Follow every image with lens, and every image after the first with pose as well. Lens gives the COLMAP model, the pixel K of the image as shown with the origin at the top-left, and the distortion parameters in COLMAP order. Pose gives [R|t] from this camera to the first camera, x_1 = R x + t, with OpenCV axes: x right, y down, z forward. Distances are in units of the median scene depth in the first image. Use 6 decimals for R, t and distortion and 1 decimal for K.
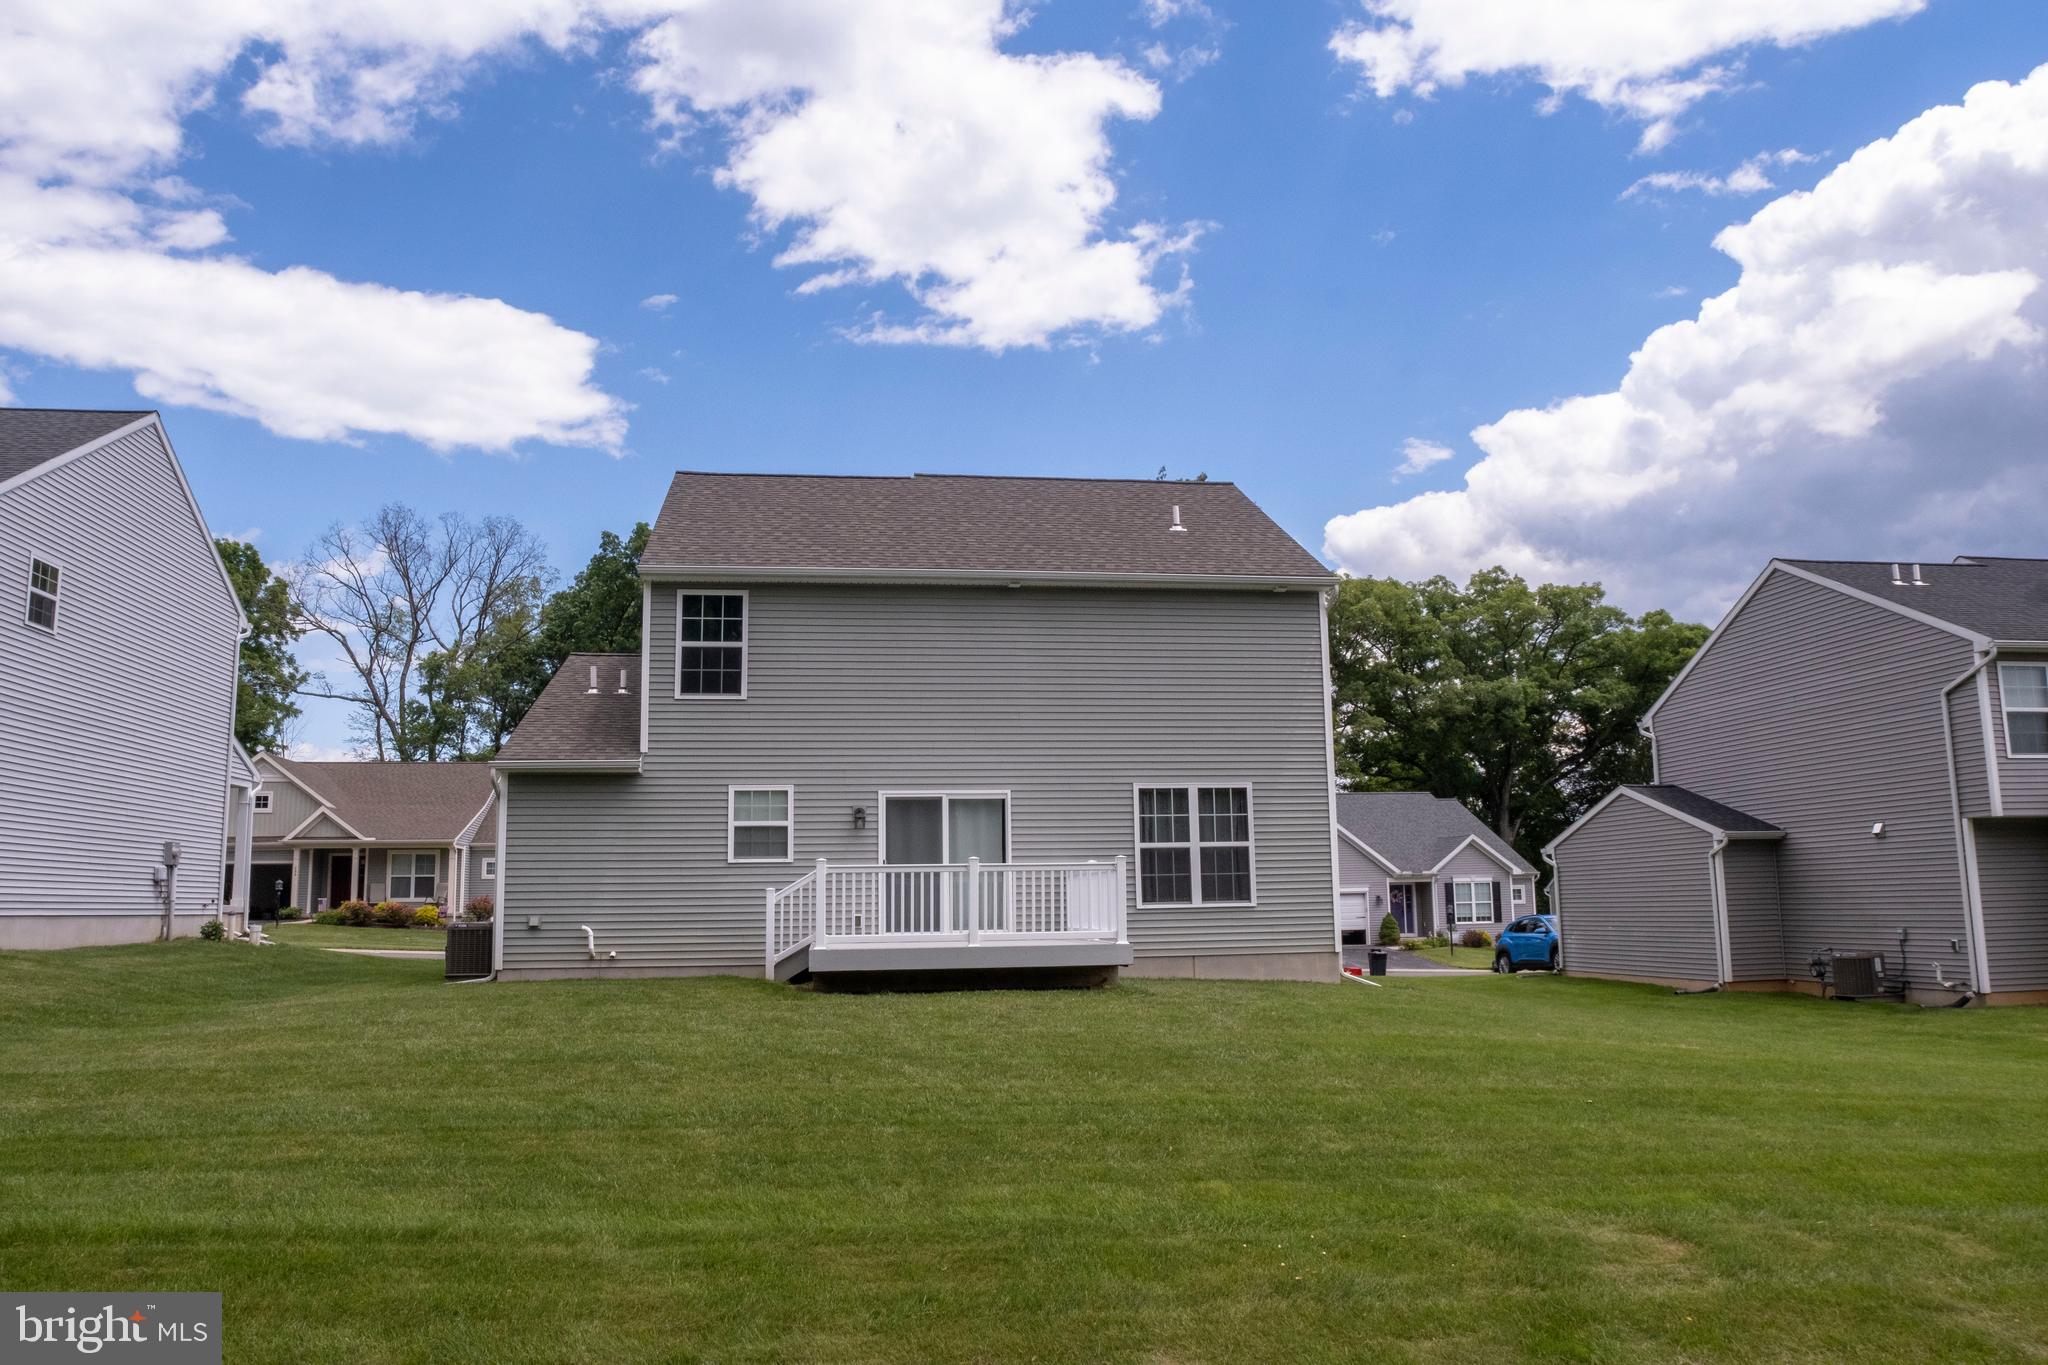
lens RADIAL K [[1417.2, 0, 1022.7], [0, 1417.2, 729.8], [0, 0, 1]] dist [-0.086954, -0.001789]
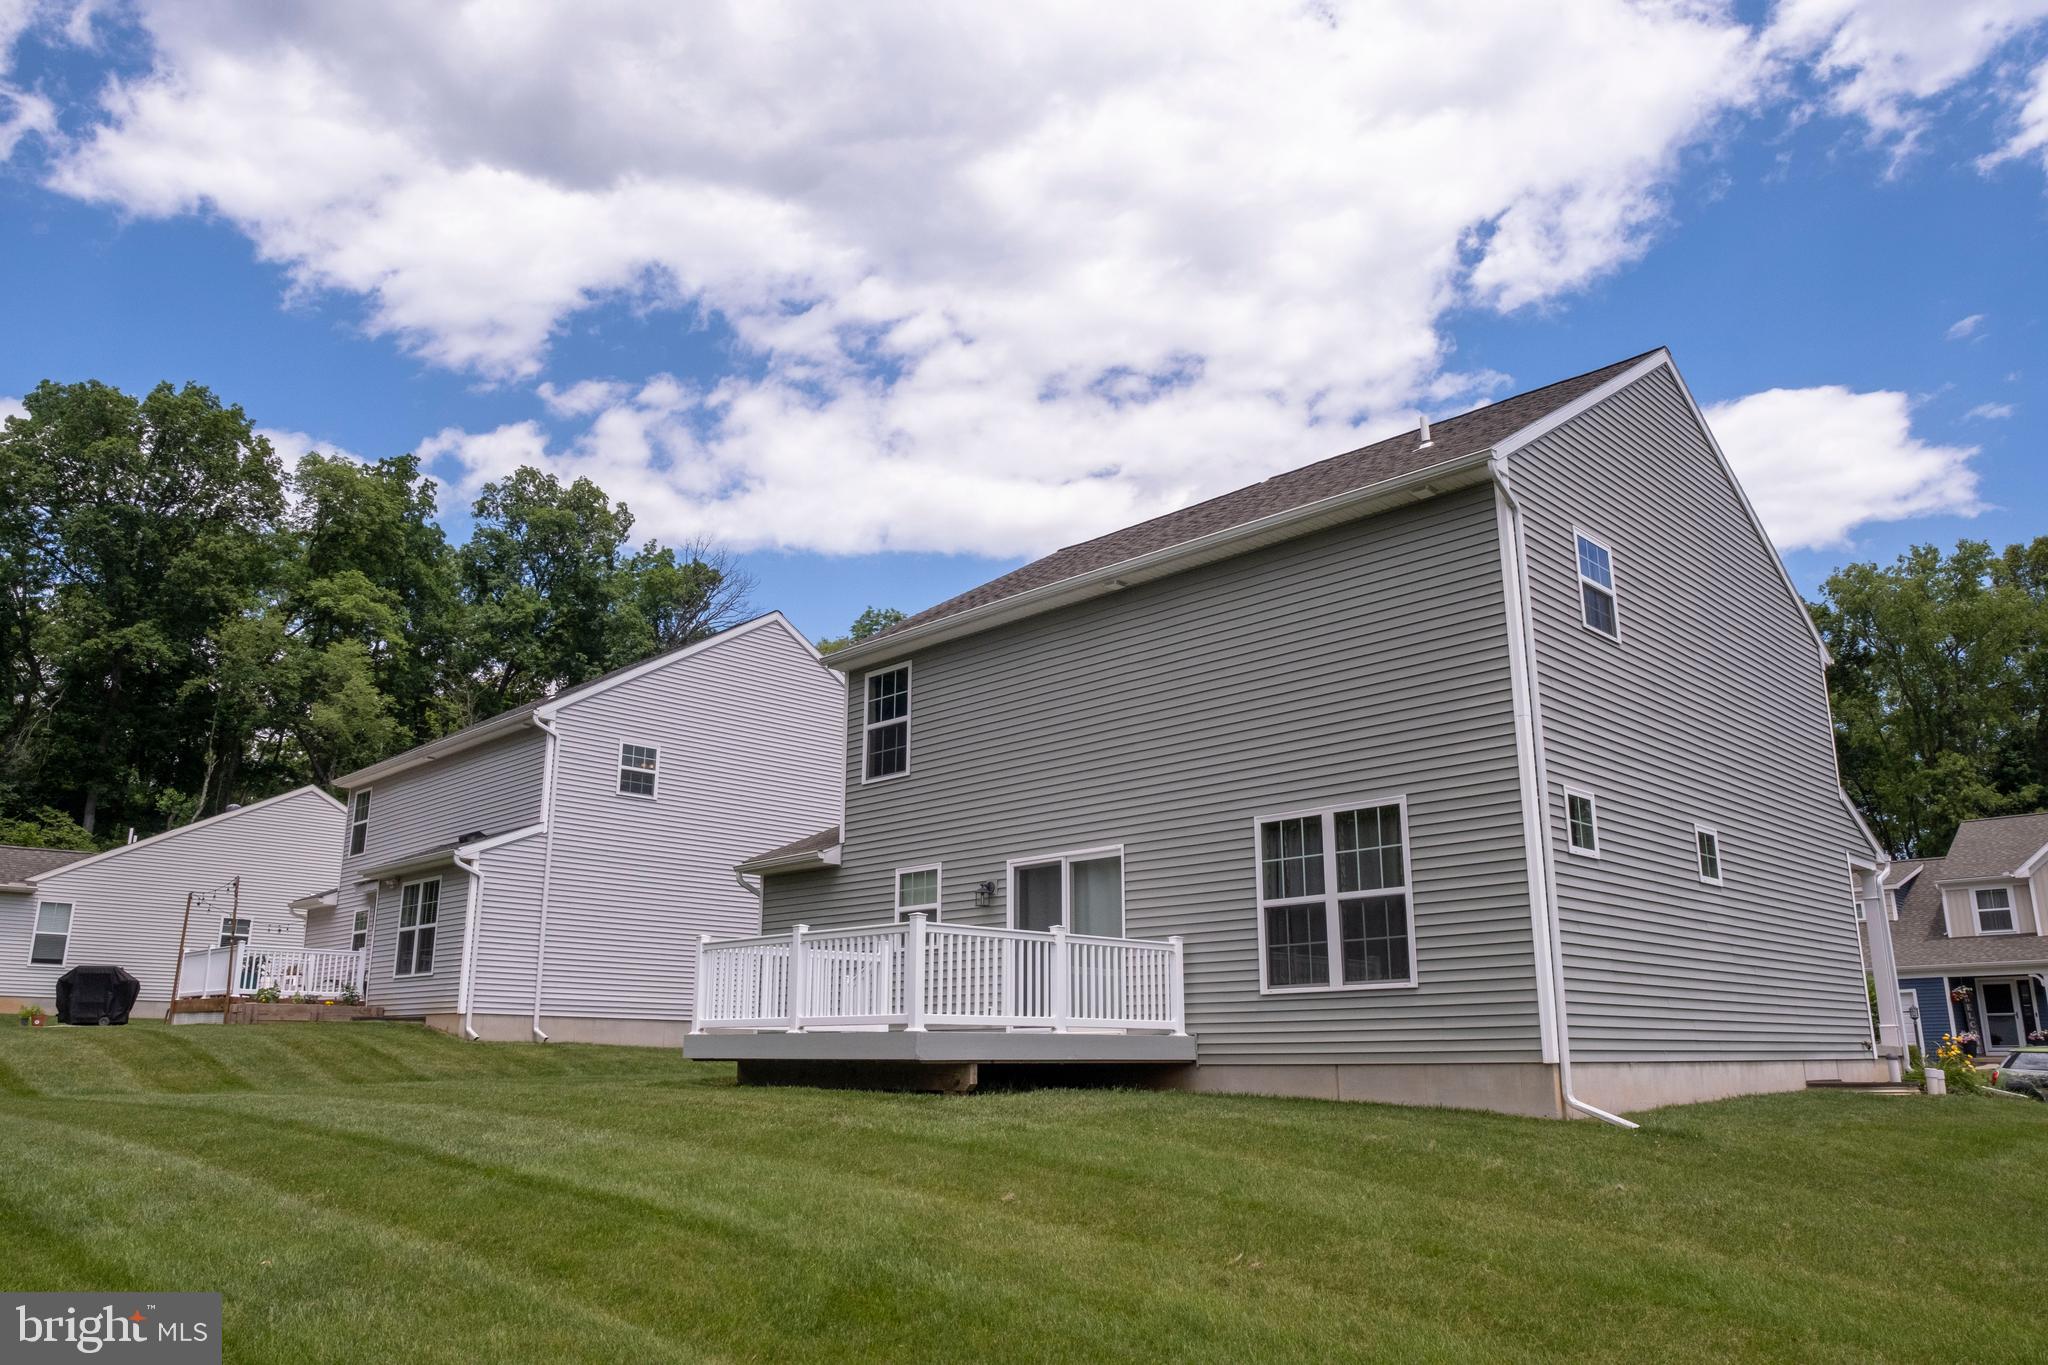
lens RADIAL K [[1458.3, 0, 1024.0], [0, 1458.3, 682.5], [0, 0, 1]] dist [-0.056635, 0.045853]
pose [[0.604885, -0.187460, -0.773934, 0.587510], [0.087496, 0.981657, -0.169390, 0.085137], [0.791492, 0.034746, 0.610191, 0.456313]]
